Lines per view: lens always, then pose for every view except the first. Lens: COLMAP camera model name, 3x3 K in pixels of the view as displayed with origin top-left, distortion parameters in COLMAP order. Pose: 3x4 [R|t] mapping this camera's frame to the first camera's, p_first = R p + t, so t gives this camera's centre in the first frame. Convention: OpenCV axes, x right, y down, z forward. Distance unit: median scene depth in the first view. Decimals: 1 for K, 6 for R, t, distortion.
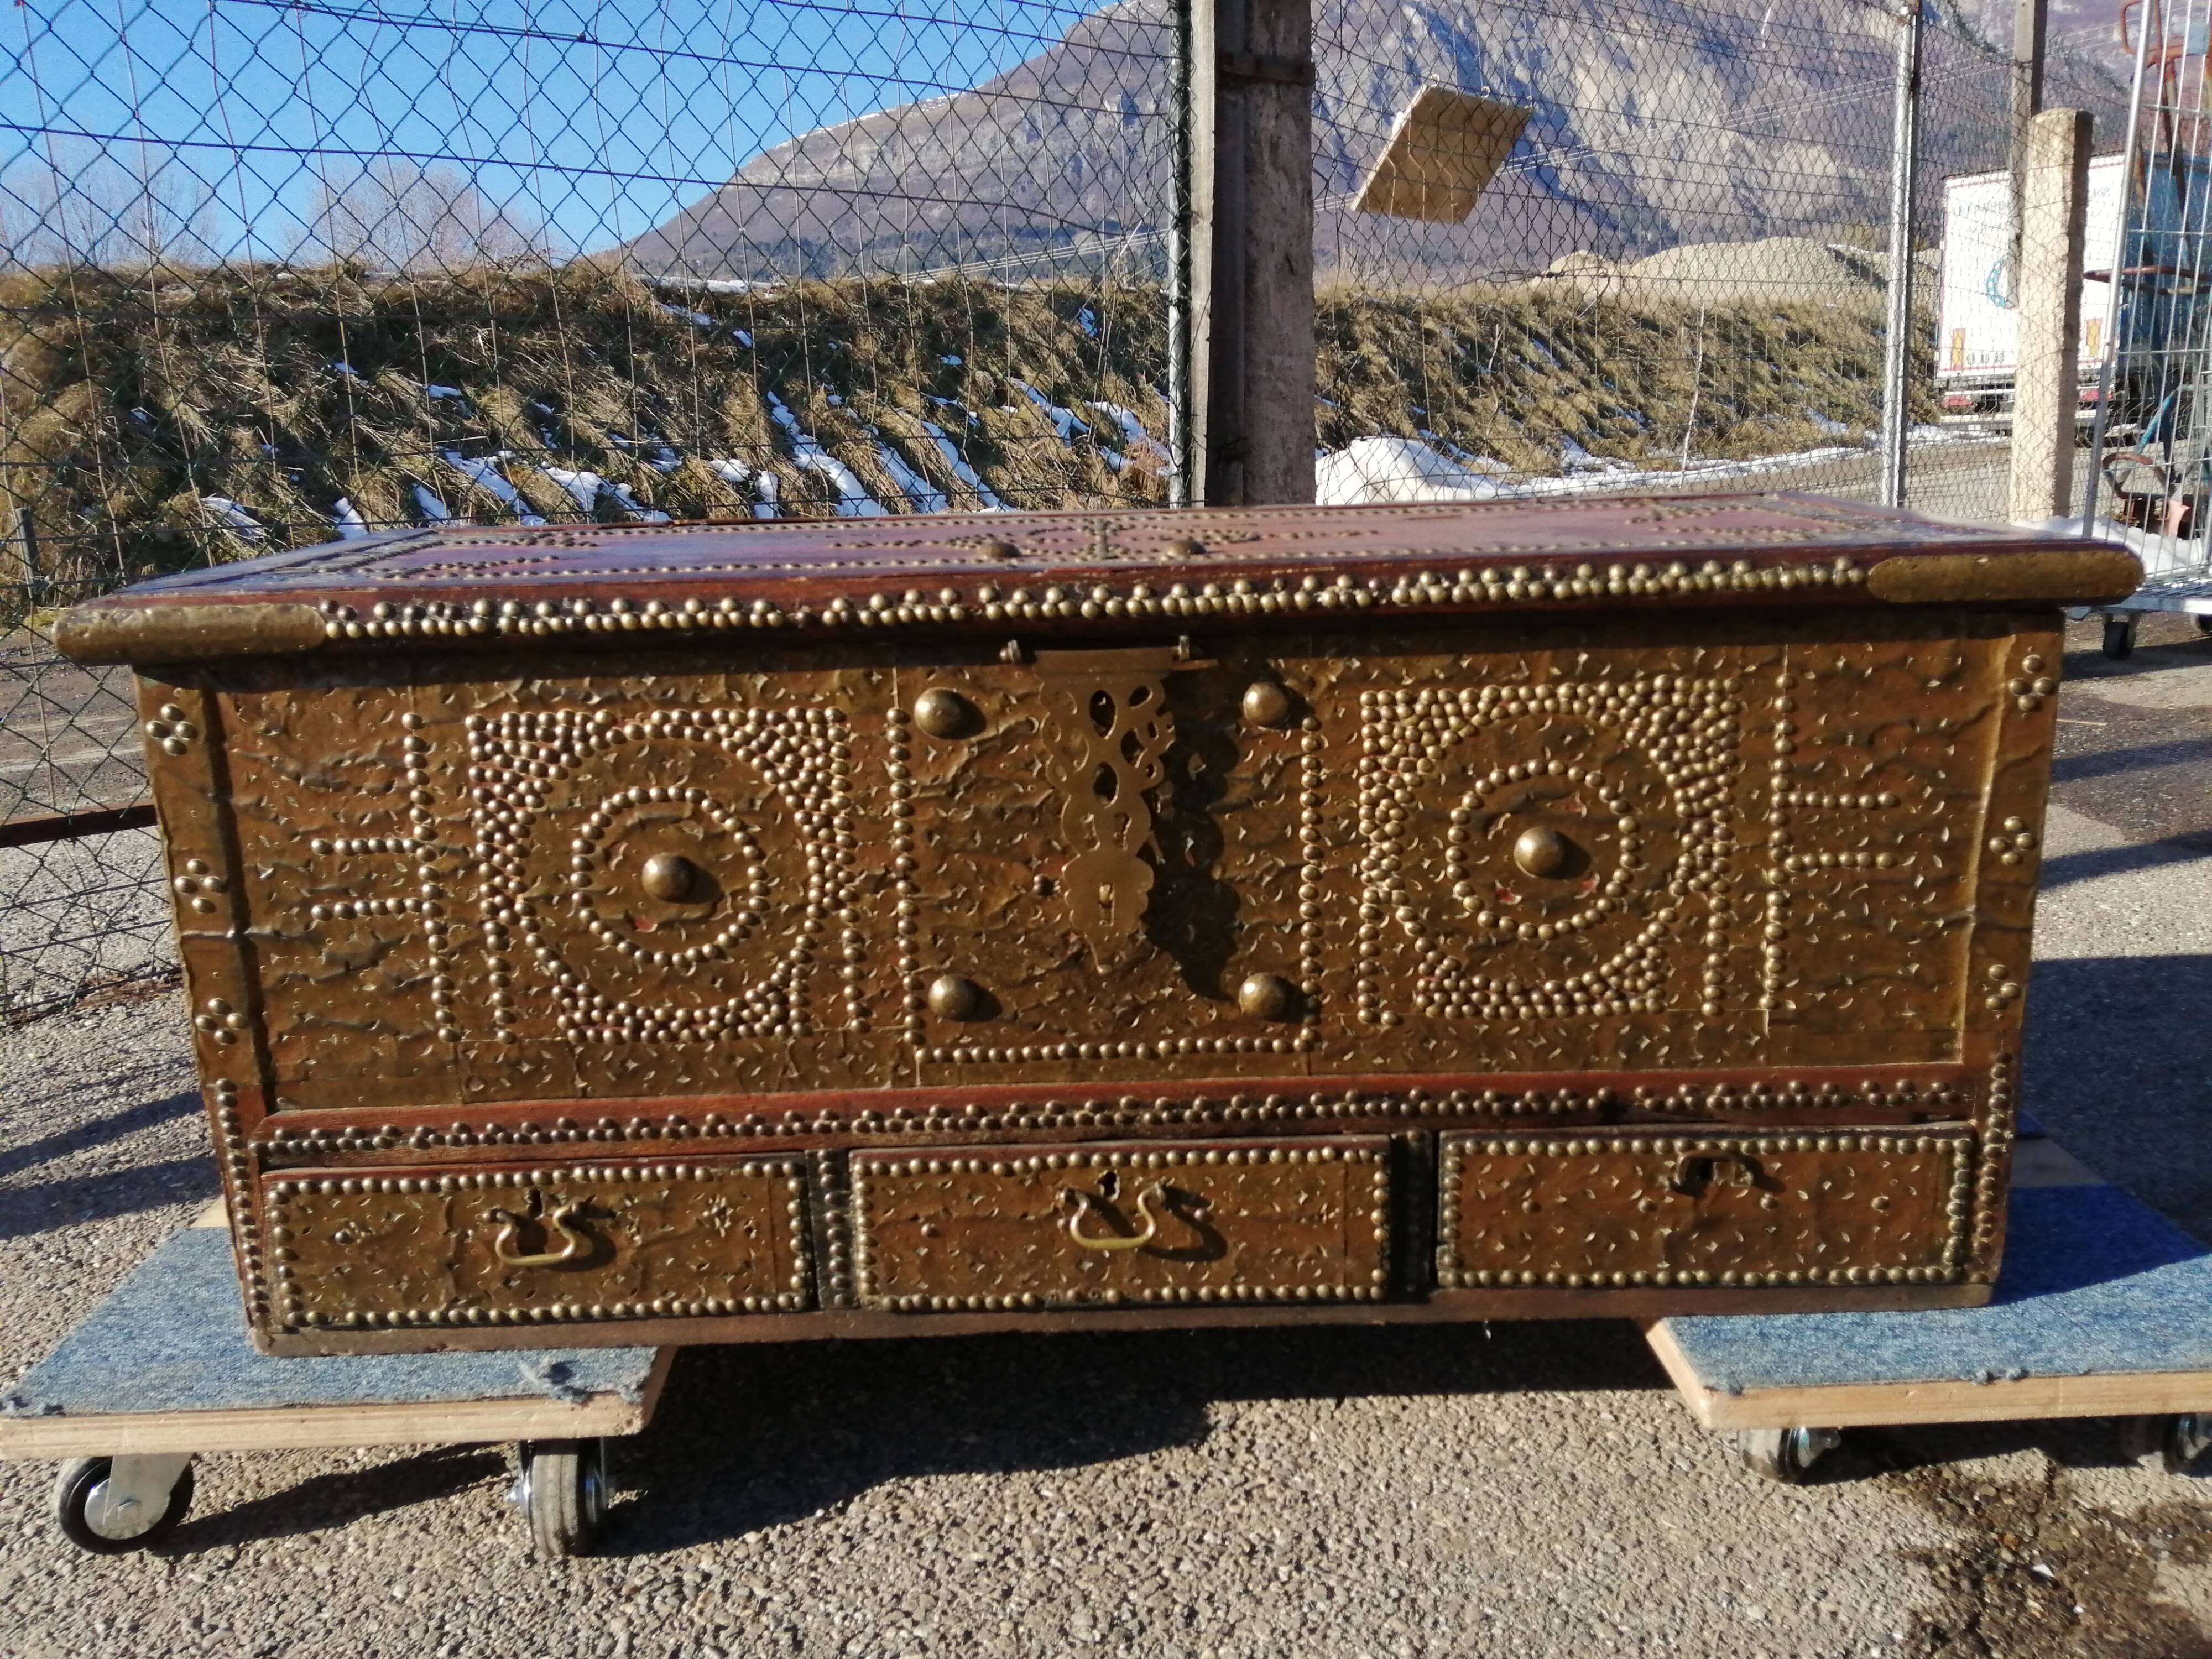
lens RADIAL K [[1747.1, 0, 1113.3], [0, 1747.1, 824.1], [0, 0, 1]] dist [0.072938, -0.139205]
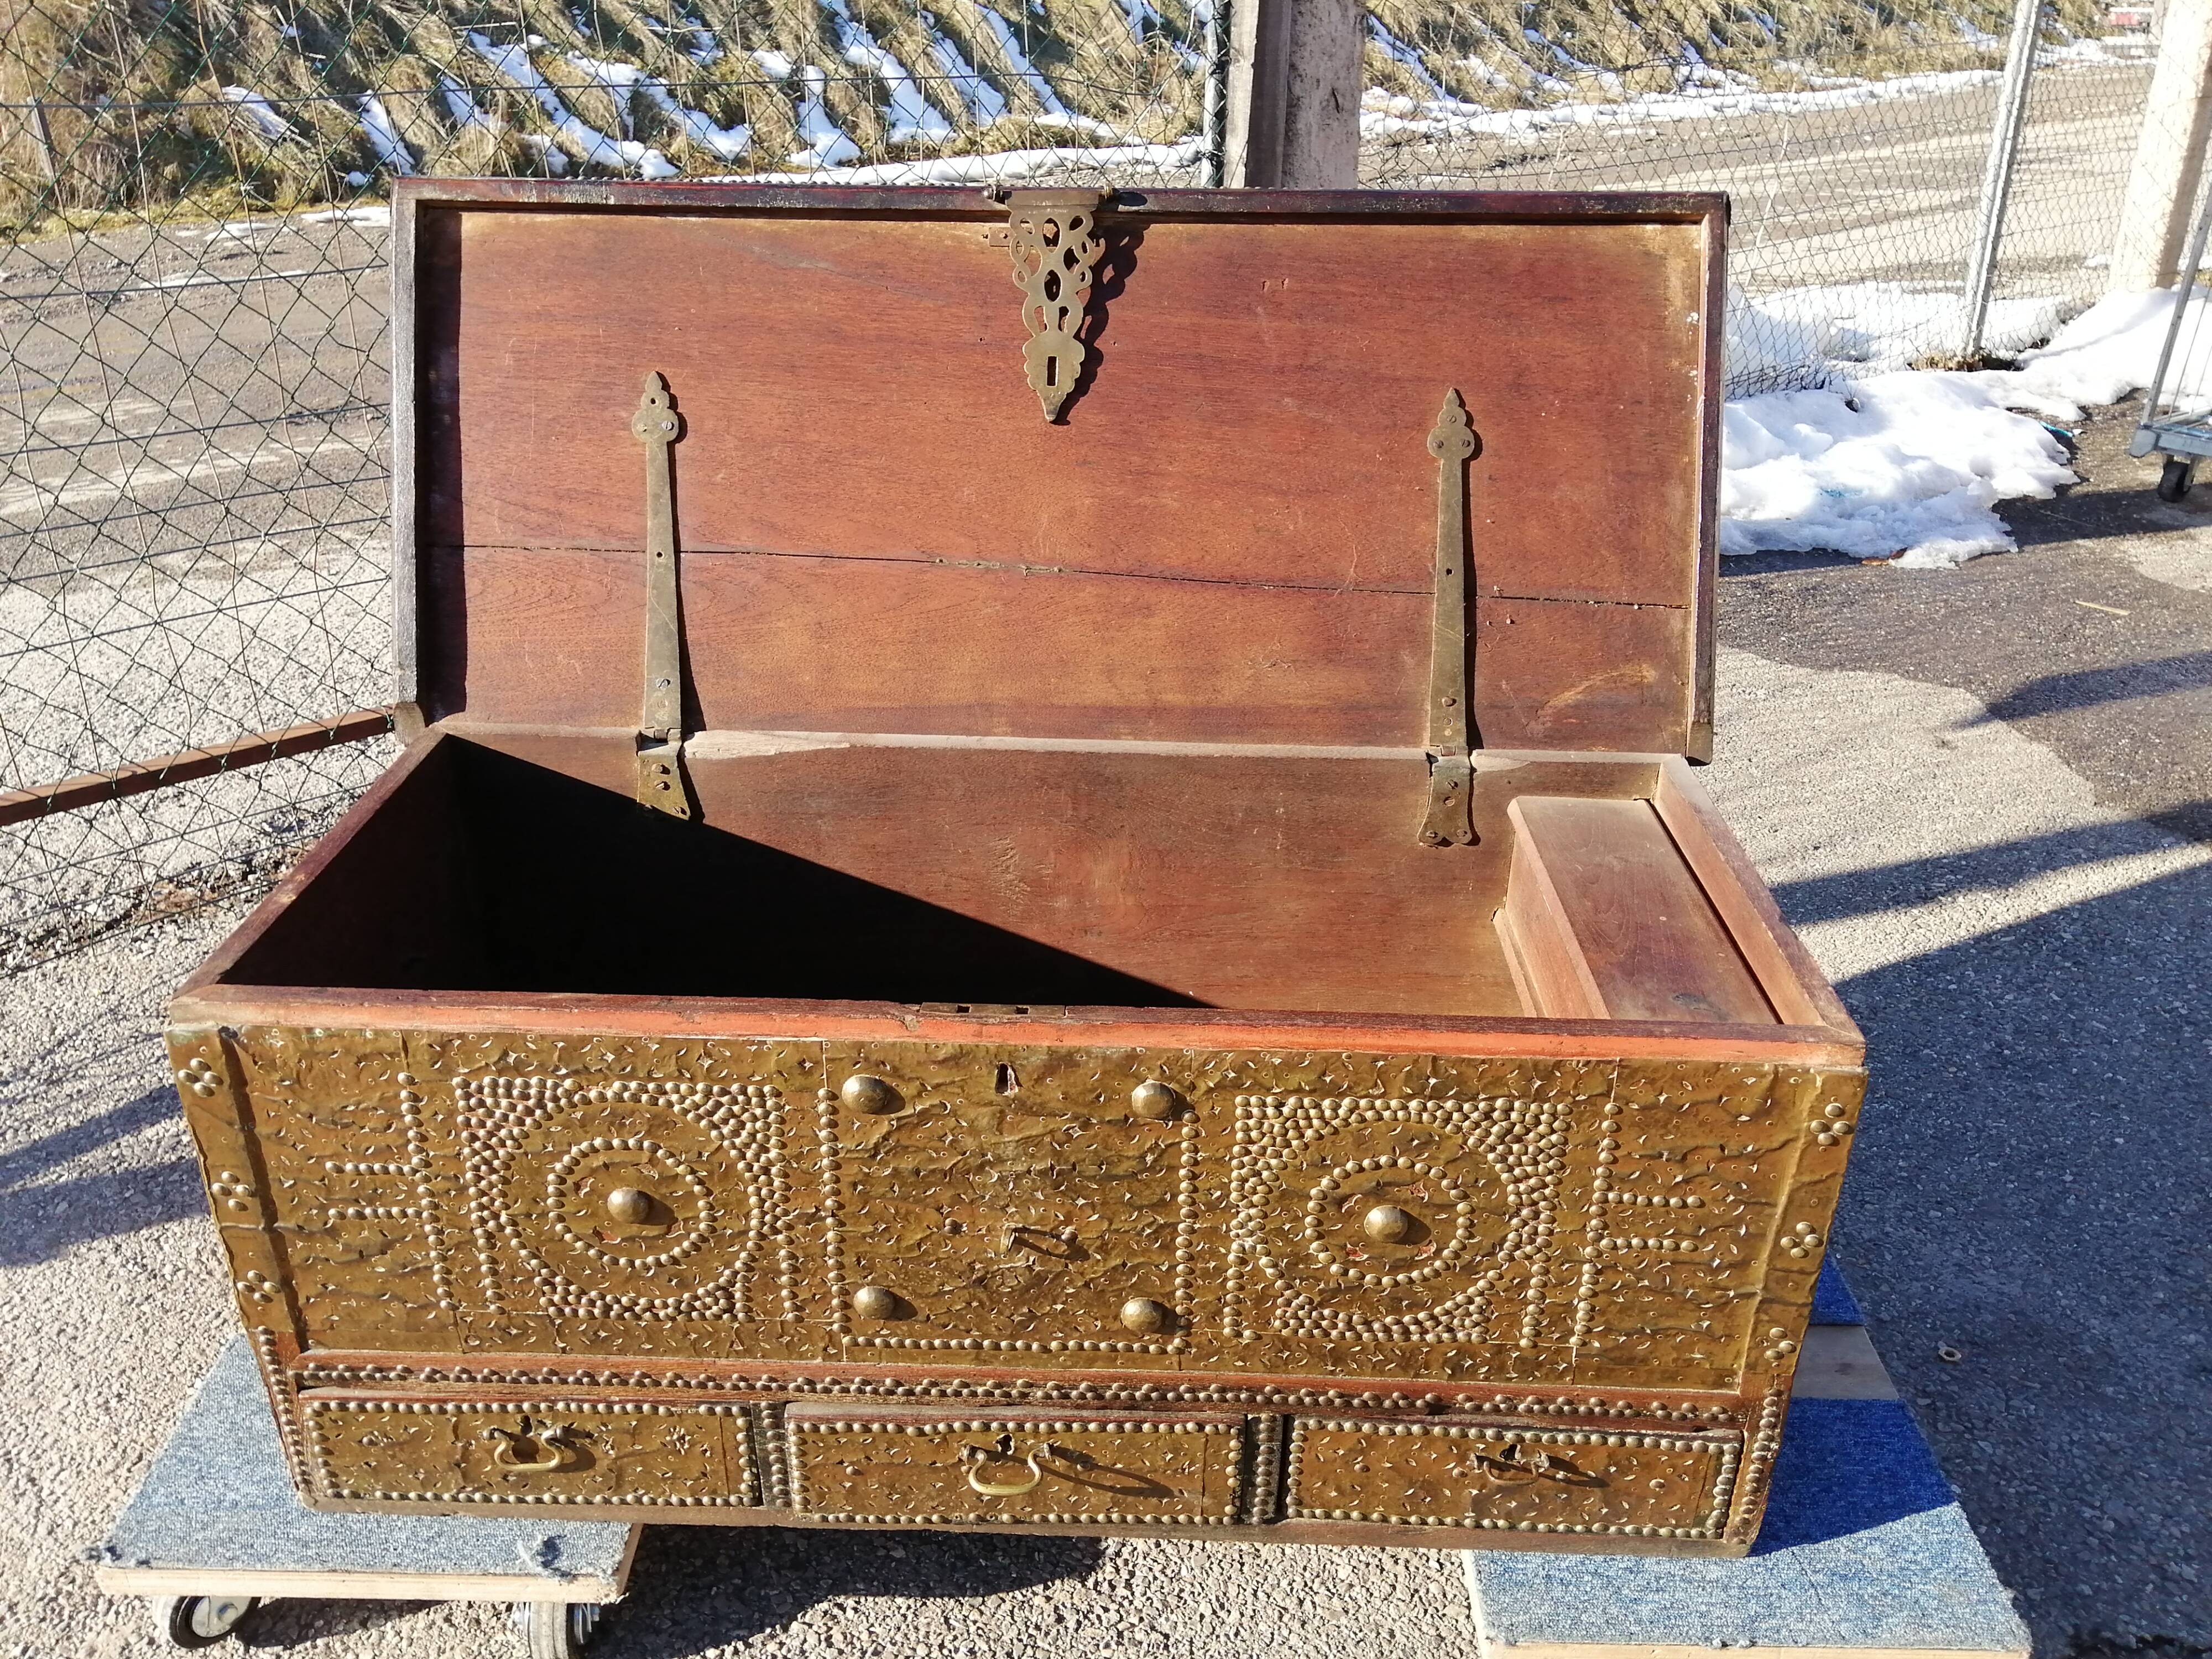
lens RADIAL K [[1767.9, 0, 1114.8], [0, 1767.9, 826.3], [0, 0, 1]] dist [0.066961, -0.148538]
pose [[0.998343, 0.053922, -0.020076, 0.073535], [-0.048233, 0.974542, 0.218954, -0.470426], [0.031372, -0.217623, 0.975529, -0.077812]]
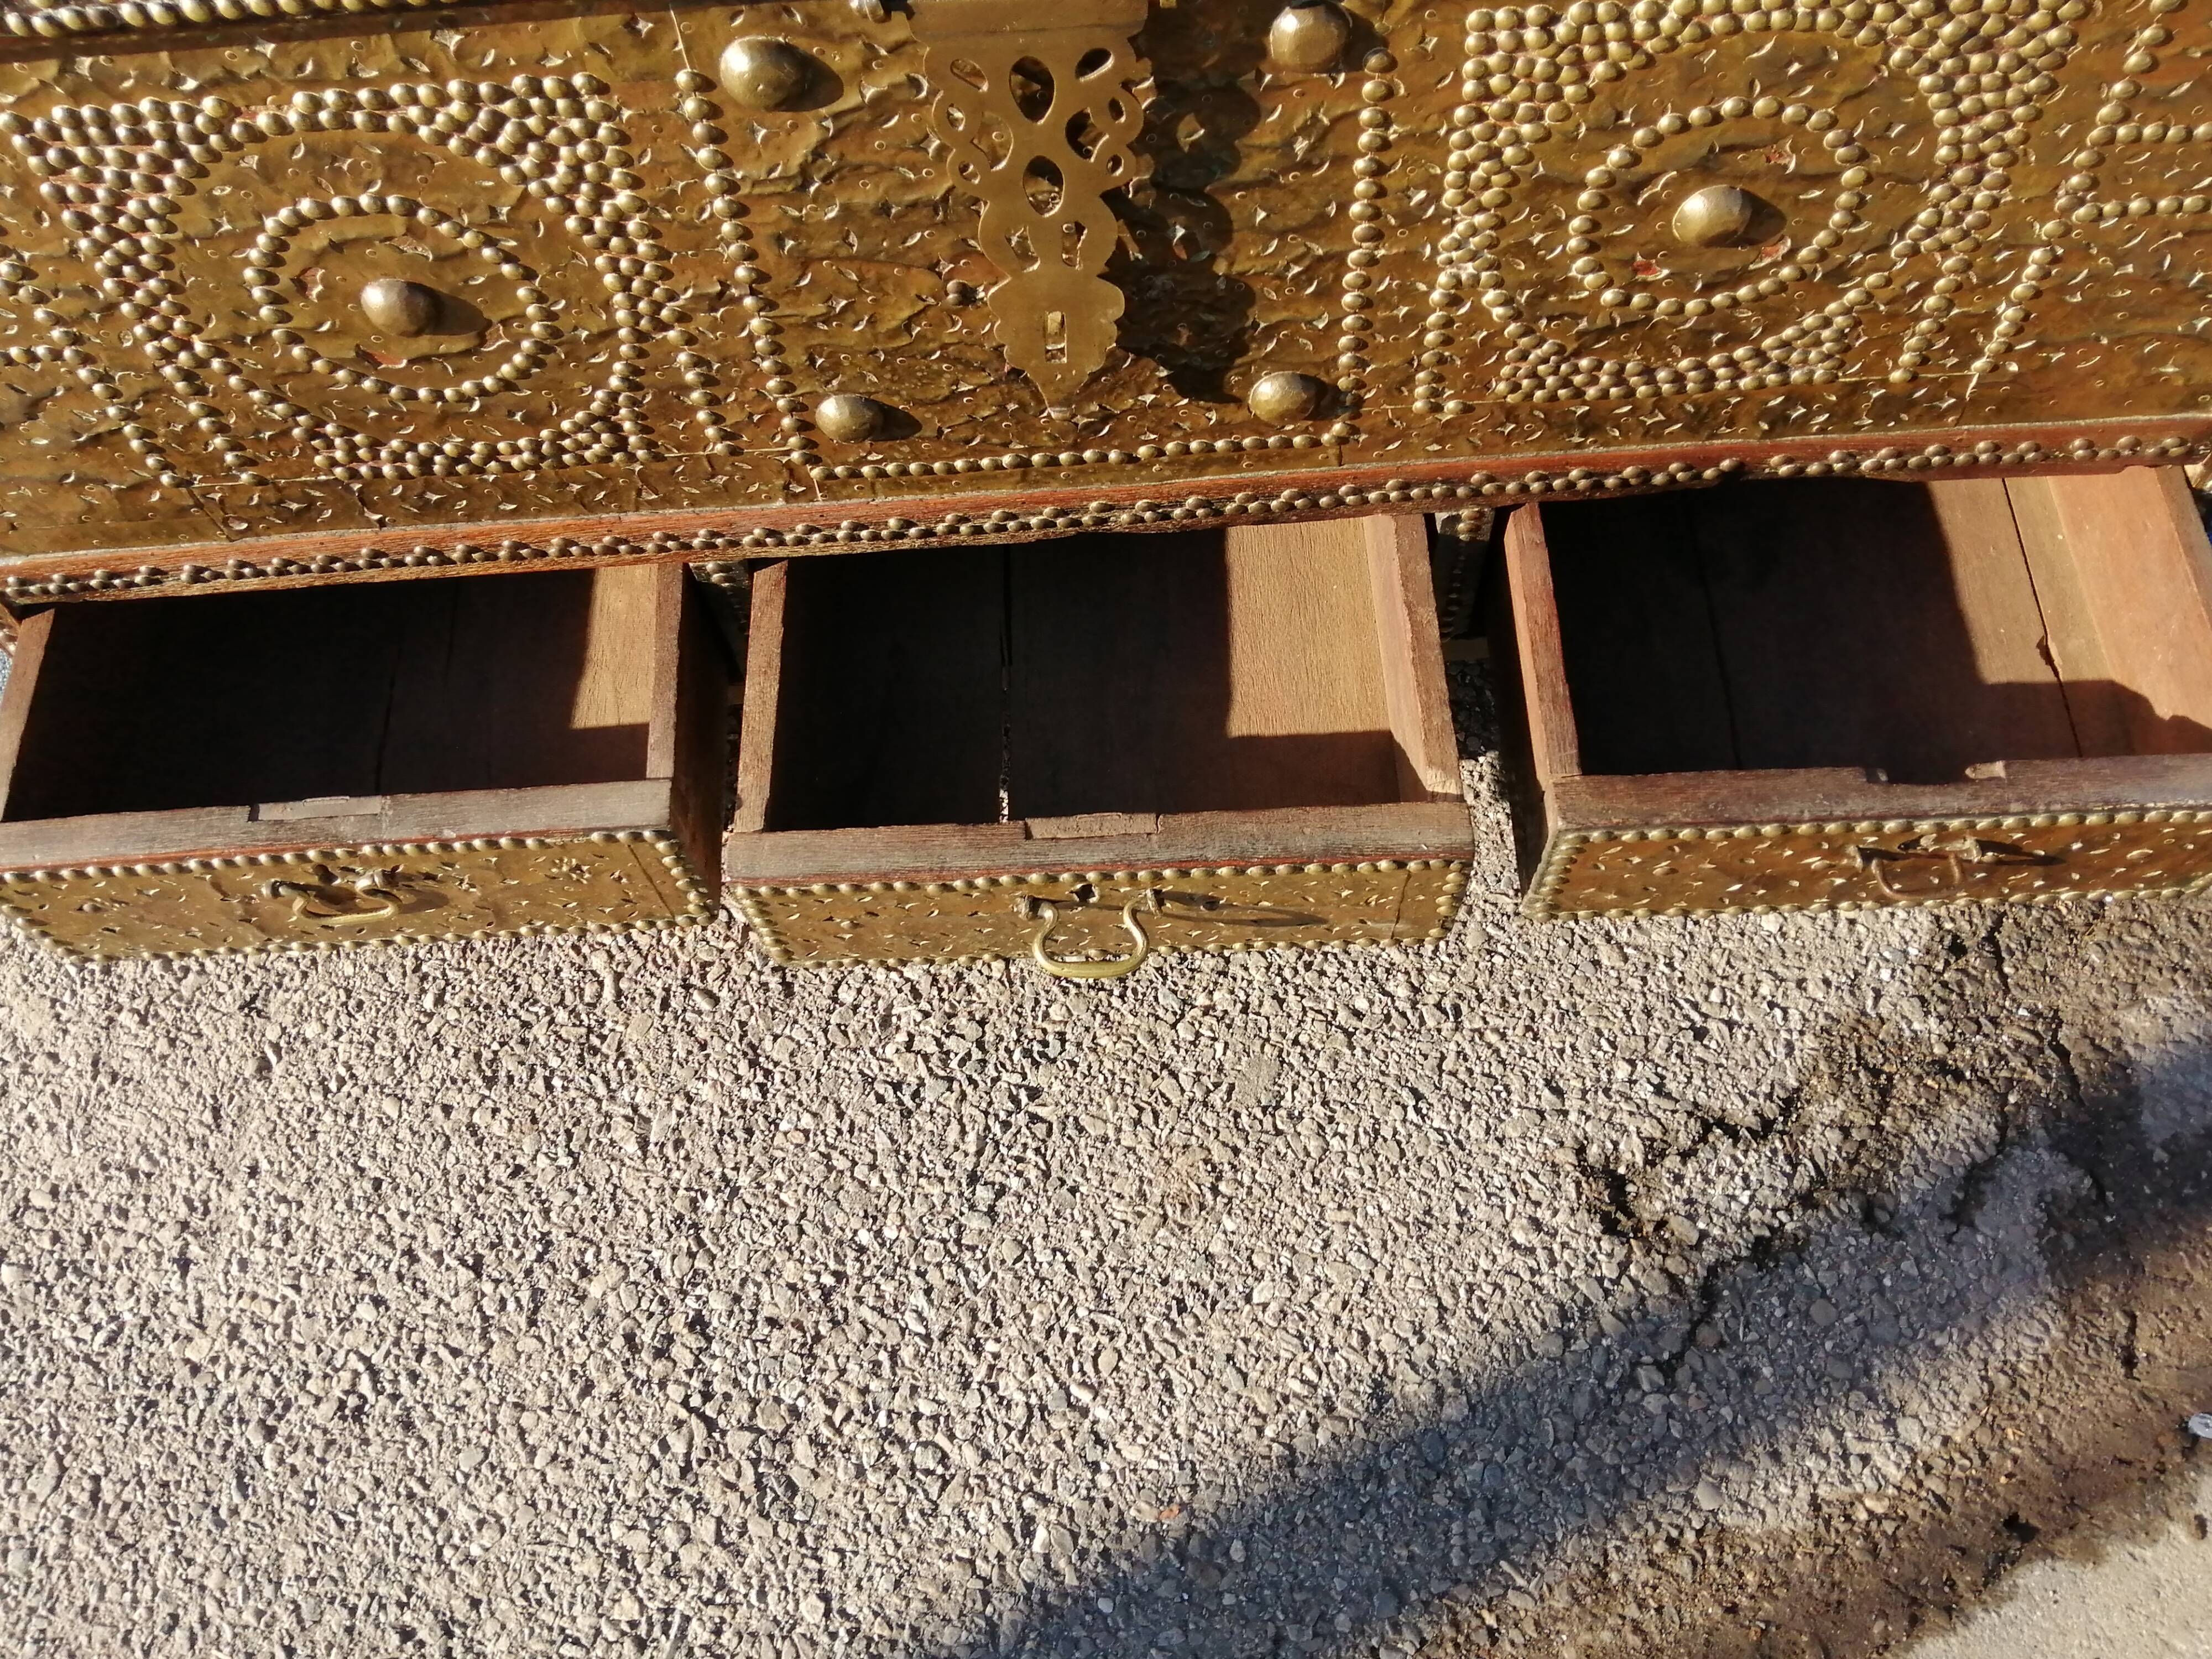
lens RADIAL K [[1830.4, 0, 1111.9], [0, 1830.4, 829.1], [0, 0, 1]] dist [0.079179, -0.178890]
pose [[0.998863, -0.047552, -0.003367, 0.009726], [0.034083, 0.662996, 0.747847, -0.347032], [-0.033329, -0.747111, 0.663863, 0.366740]]
